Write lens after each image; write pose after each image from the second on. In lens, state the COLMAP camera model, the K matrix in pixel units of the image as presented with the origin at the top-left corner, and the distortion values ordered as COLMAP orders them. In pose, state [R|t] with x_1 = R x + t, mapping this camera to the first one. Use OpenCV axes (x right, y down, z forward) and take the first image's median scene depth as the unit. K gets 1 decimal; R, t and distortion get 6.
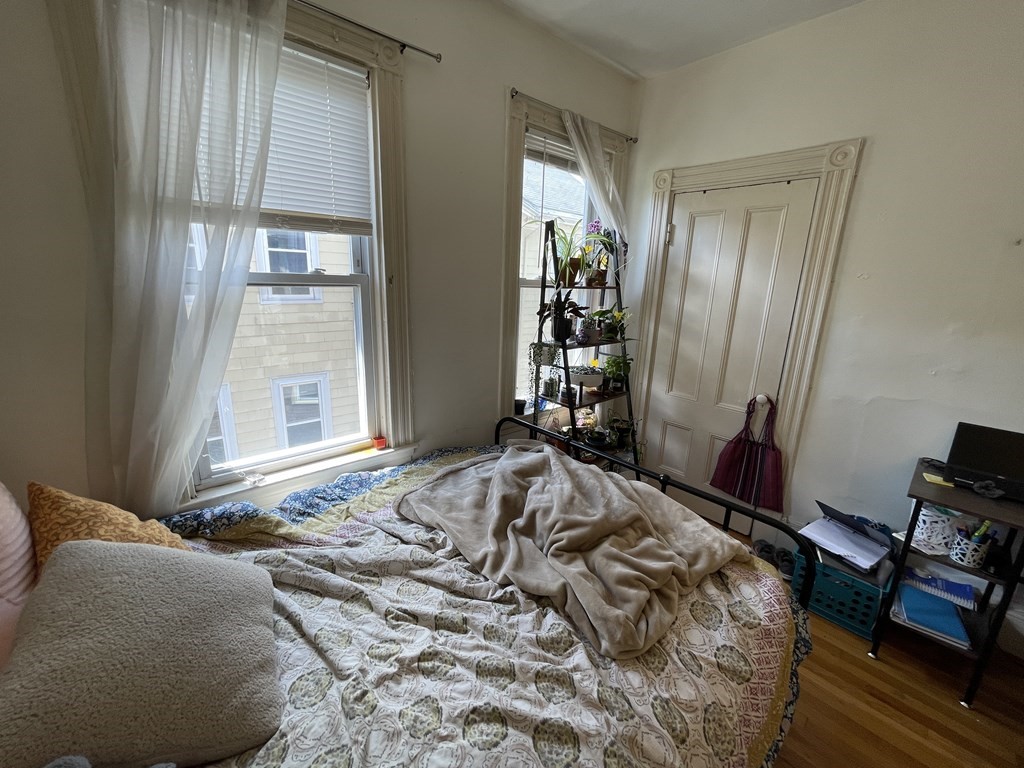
lens RADIAL K [[412.2, 0, 510.8], [0, 412.2, 383.2], [0, 0, 1]] dist [-0.003805, 0.000947]
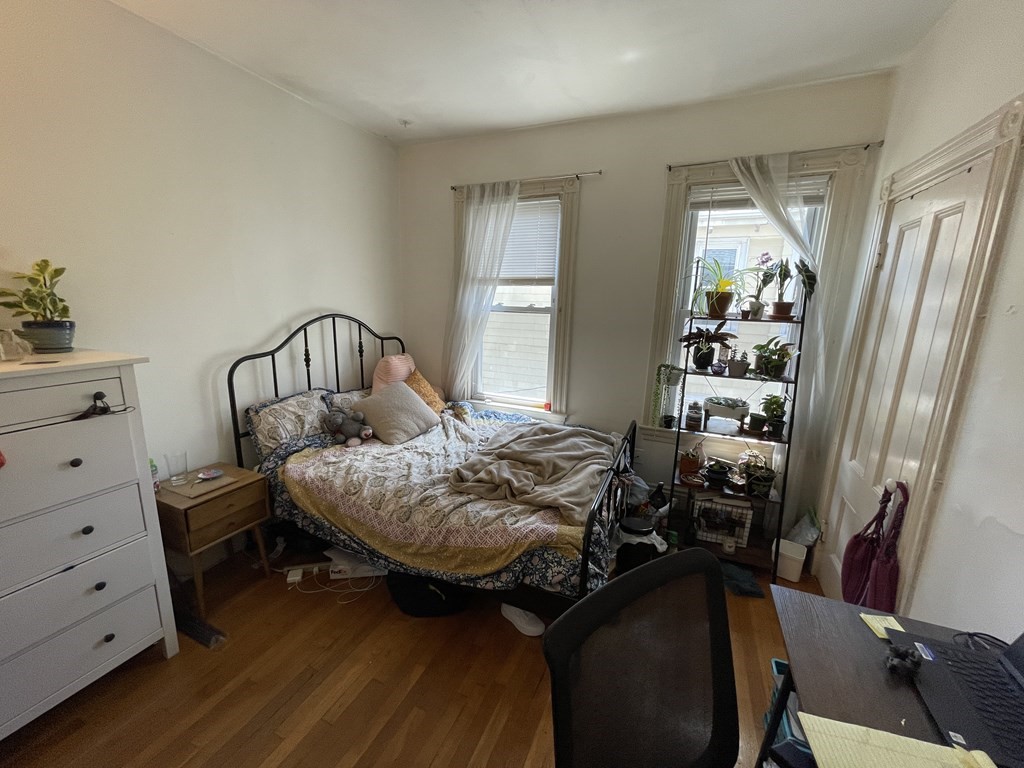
lens RADIAL K [[412.2, 0, 510.8], [0, 412.2, 383.2], [0, 0, 1]] dist [-0.003805, 0.000947]
pose [[0.412655, 0.166277, -0.895582, 1.230500], [-0.236567, 0.969024, 0.070910, -0.032467], [0.879632, 0.182603, 0.439209, 0.143489]]
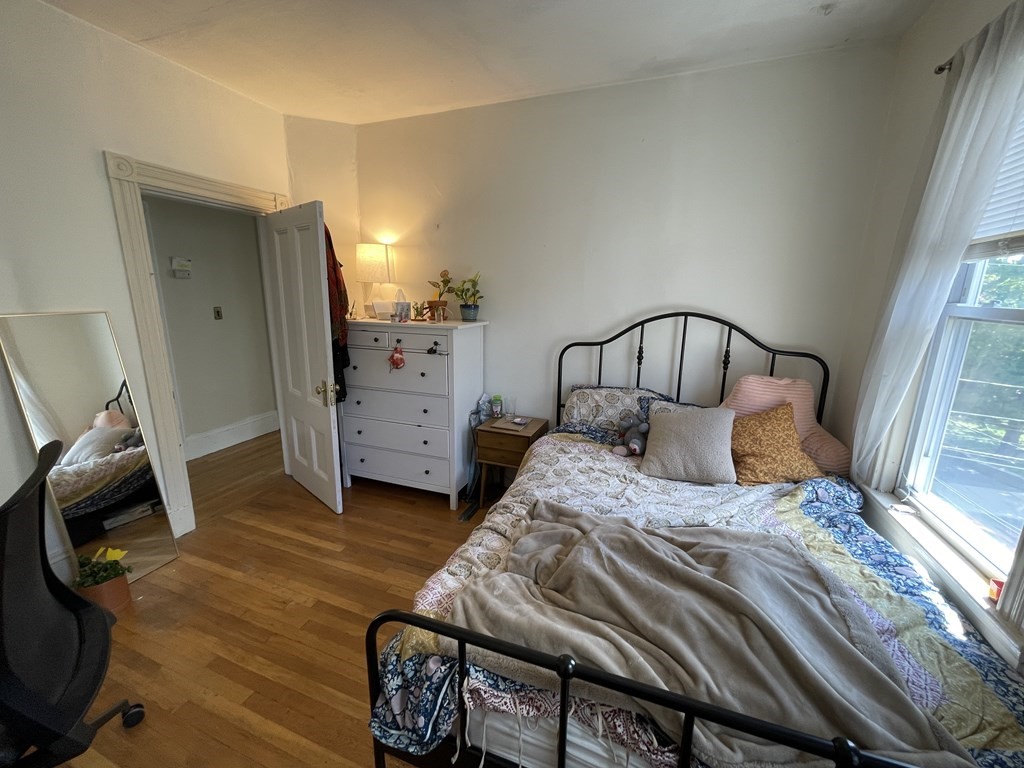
lens RADIAL K [[412.2, 0, 510.8], [0, 412.2, 383.2], [0, 0, 1]] dist [-0.003805, 0.000947]
pose [[-0.886136, 0.057465, -0.459848, 0.625631], [-0.154343, 0.899036, 0.409771, -0.287334], [0.436968, 0.434087, -0.787799, 1.161035]]
